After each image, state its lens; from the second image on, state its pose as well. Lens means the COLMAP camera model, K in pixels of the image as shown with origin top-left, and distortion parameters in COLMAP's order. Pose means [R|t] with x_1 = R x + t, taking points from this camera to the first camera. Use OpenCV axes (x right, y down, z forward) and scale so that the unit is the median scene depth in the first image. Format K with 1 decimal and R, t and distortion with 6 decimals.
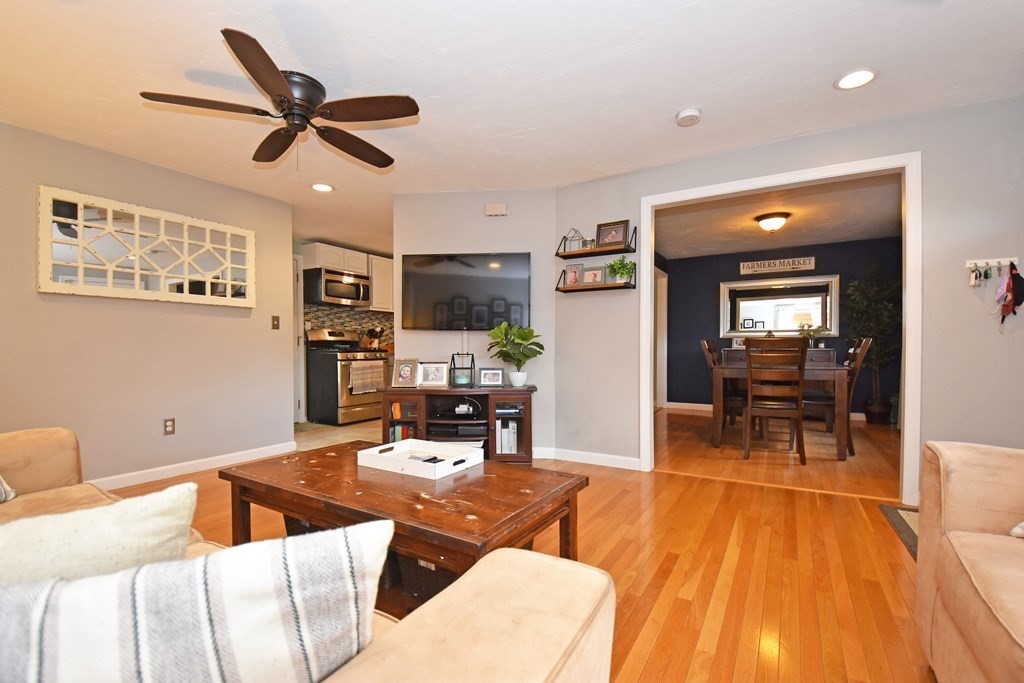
lens RADIAL K [[447.6, 0, 511.4], [0, 447.6, 355.6], [0, 0, 1]] dist [0.017188, -0.027531]
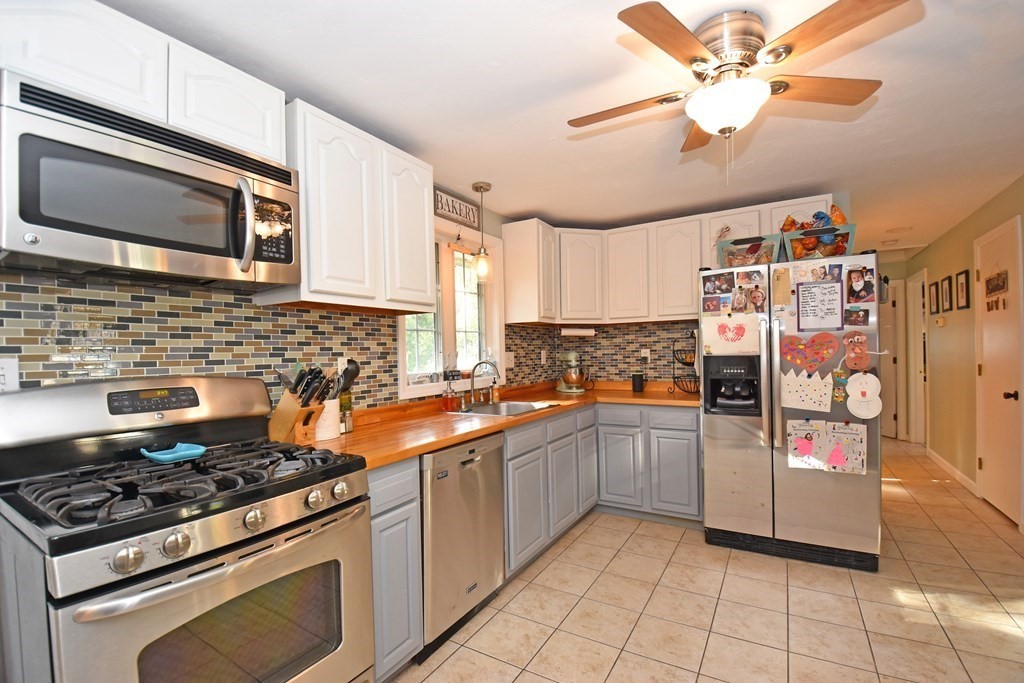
lens RADIAL K [[447.6, 0, 511.4], [0, 447.6, 355.6], [0, 0, 1]] dist [0.017188, -0.027531]
pose [[0.999805, -0.019300, -0.004239, -0.190608], [0.019268, 0.999787, -0.007420, -0.064873], [0.004381, 0.007337, 0.999963, 0.741362]]
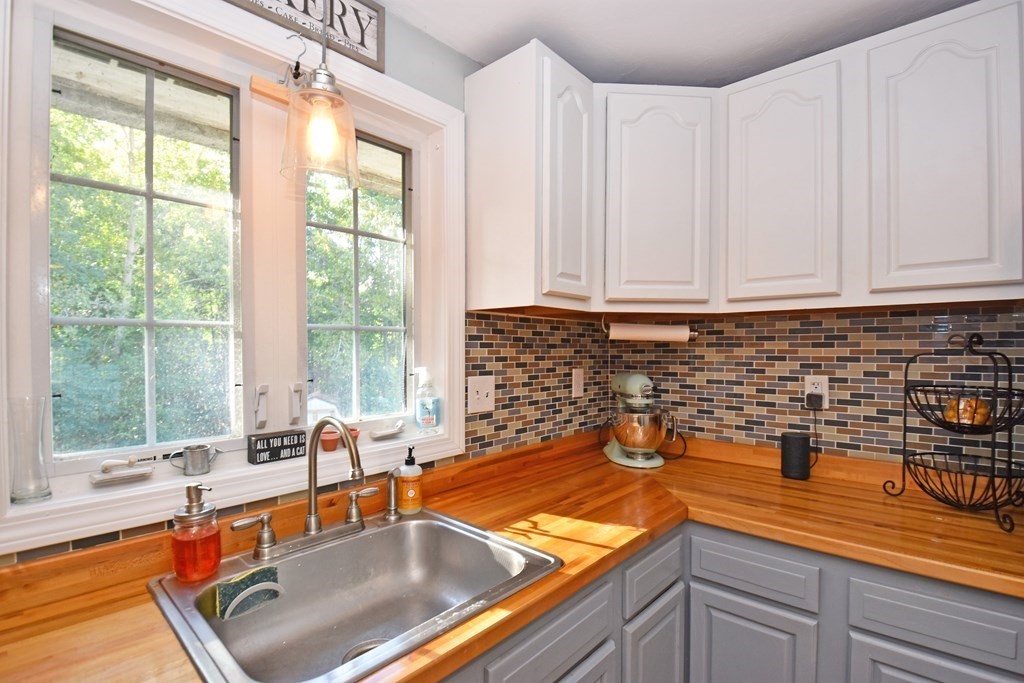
lens RADIAL K [[459.9, 0, 508.9], [0, 459.9, 355.1], [0, 0, 1]] dist [-0.024457, -0.000884]
pose [[0.979014, 0.005027, -0.203730, -0.128164], [-0.005102, 0.999987, 0.000154, -0.085640], [0.203728, 0.000888, 0.979027, 1.068164]]
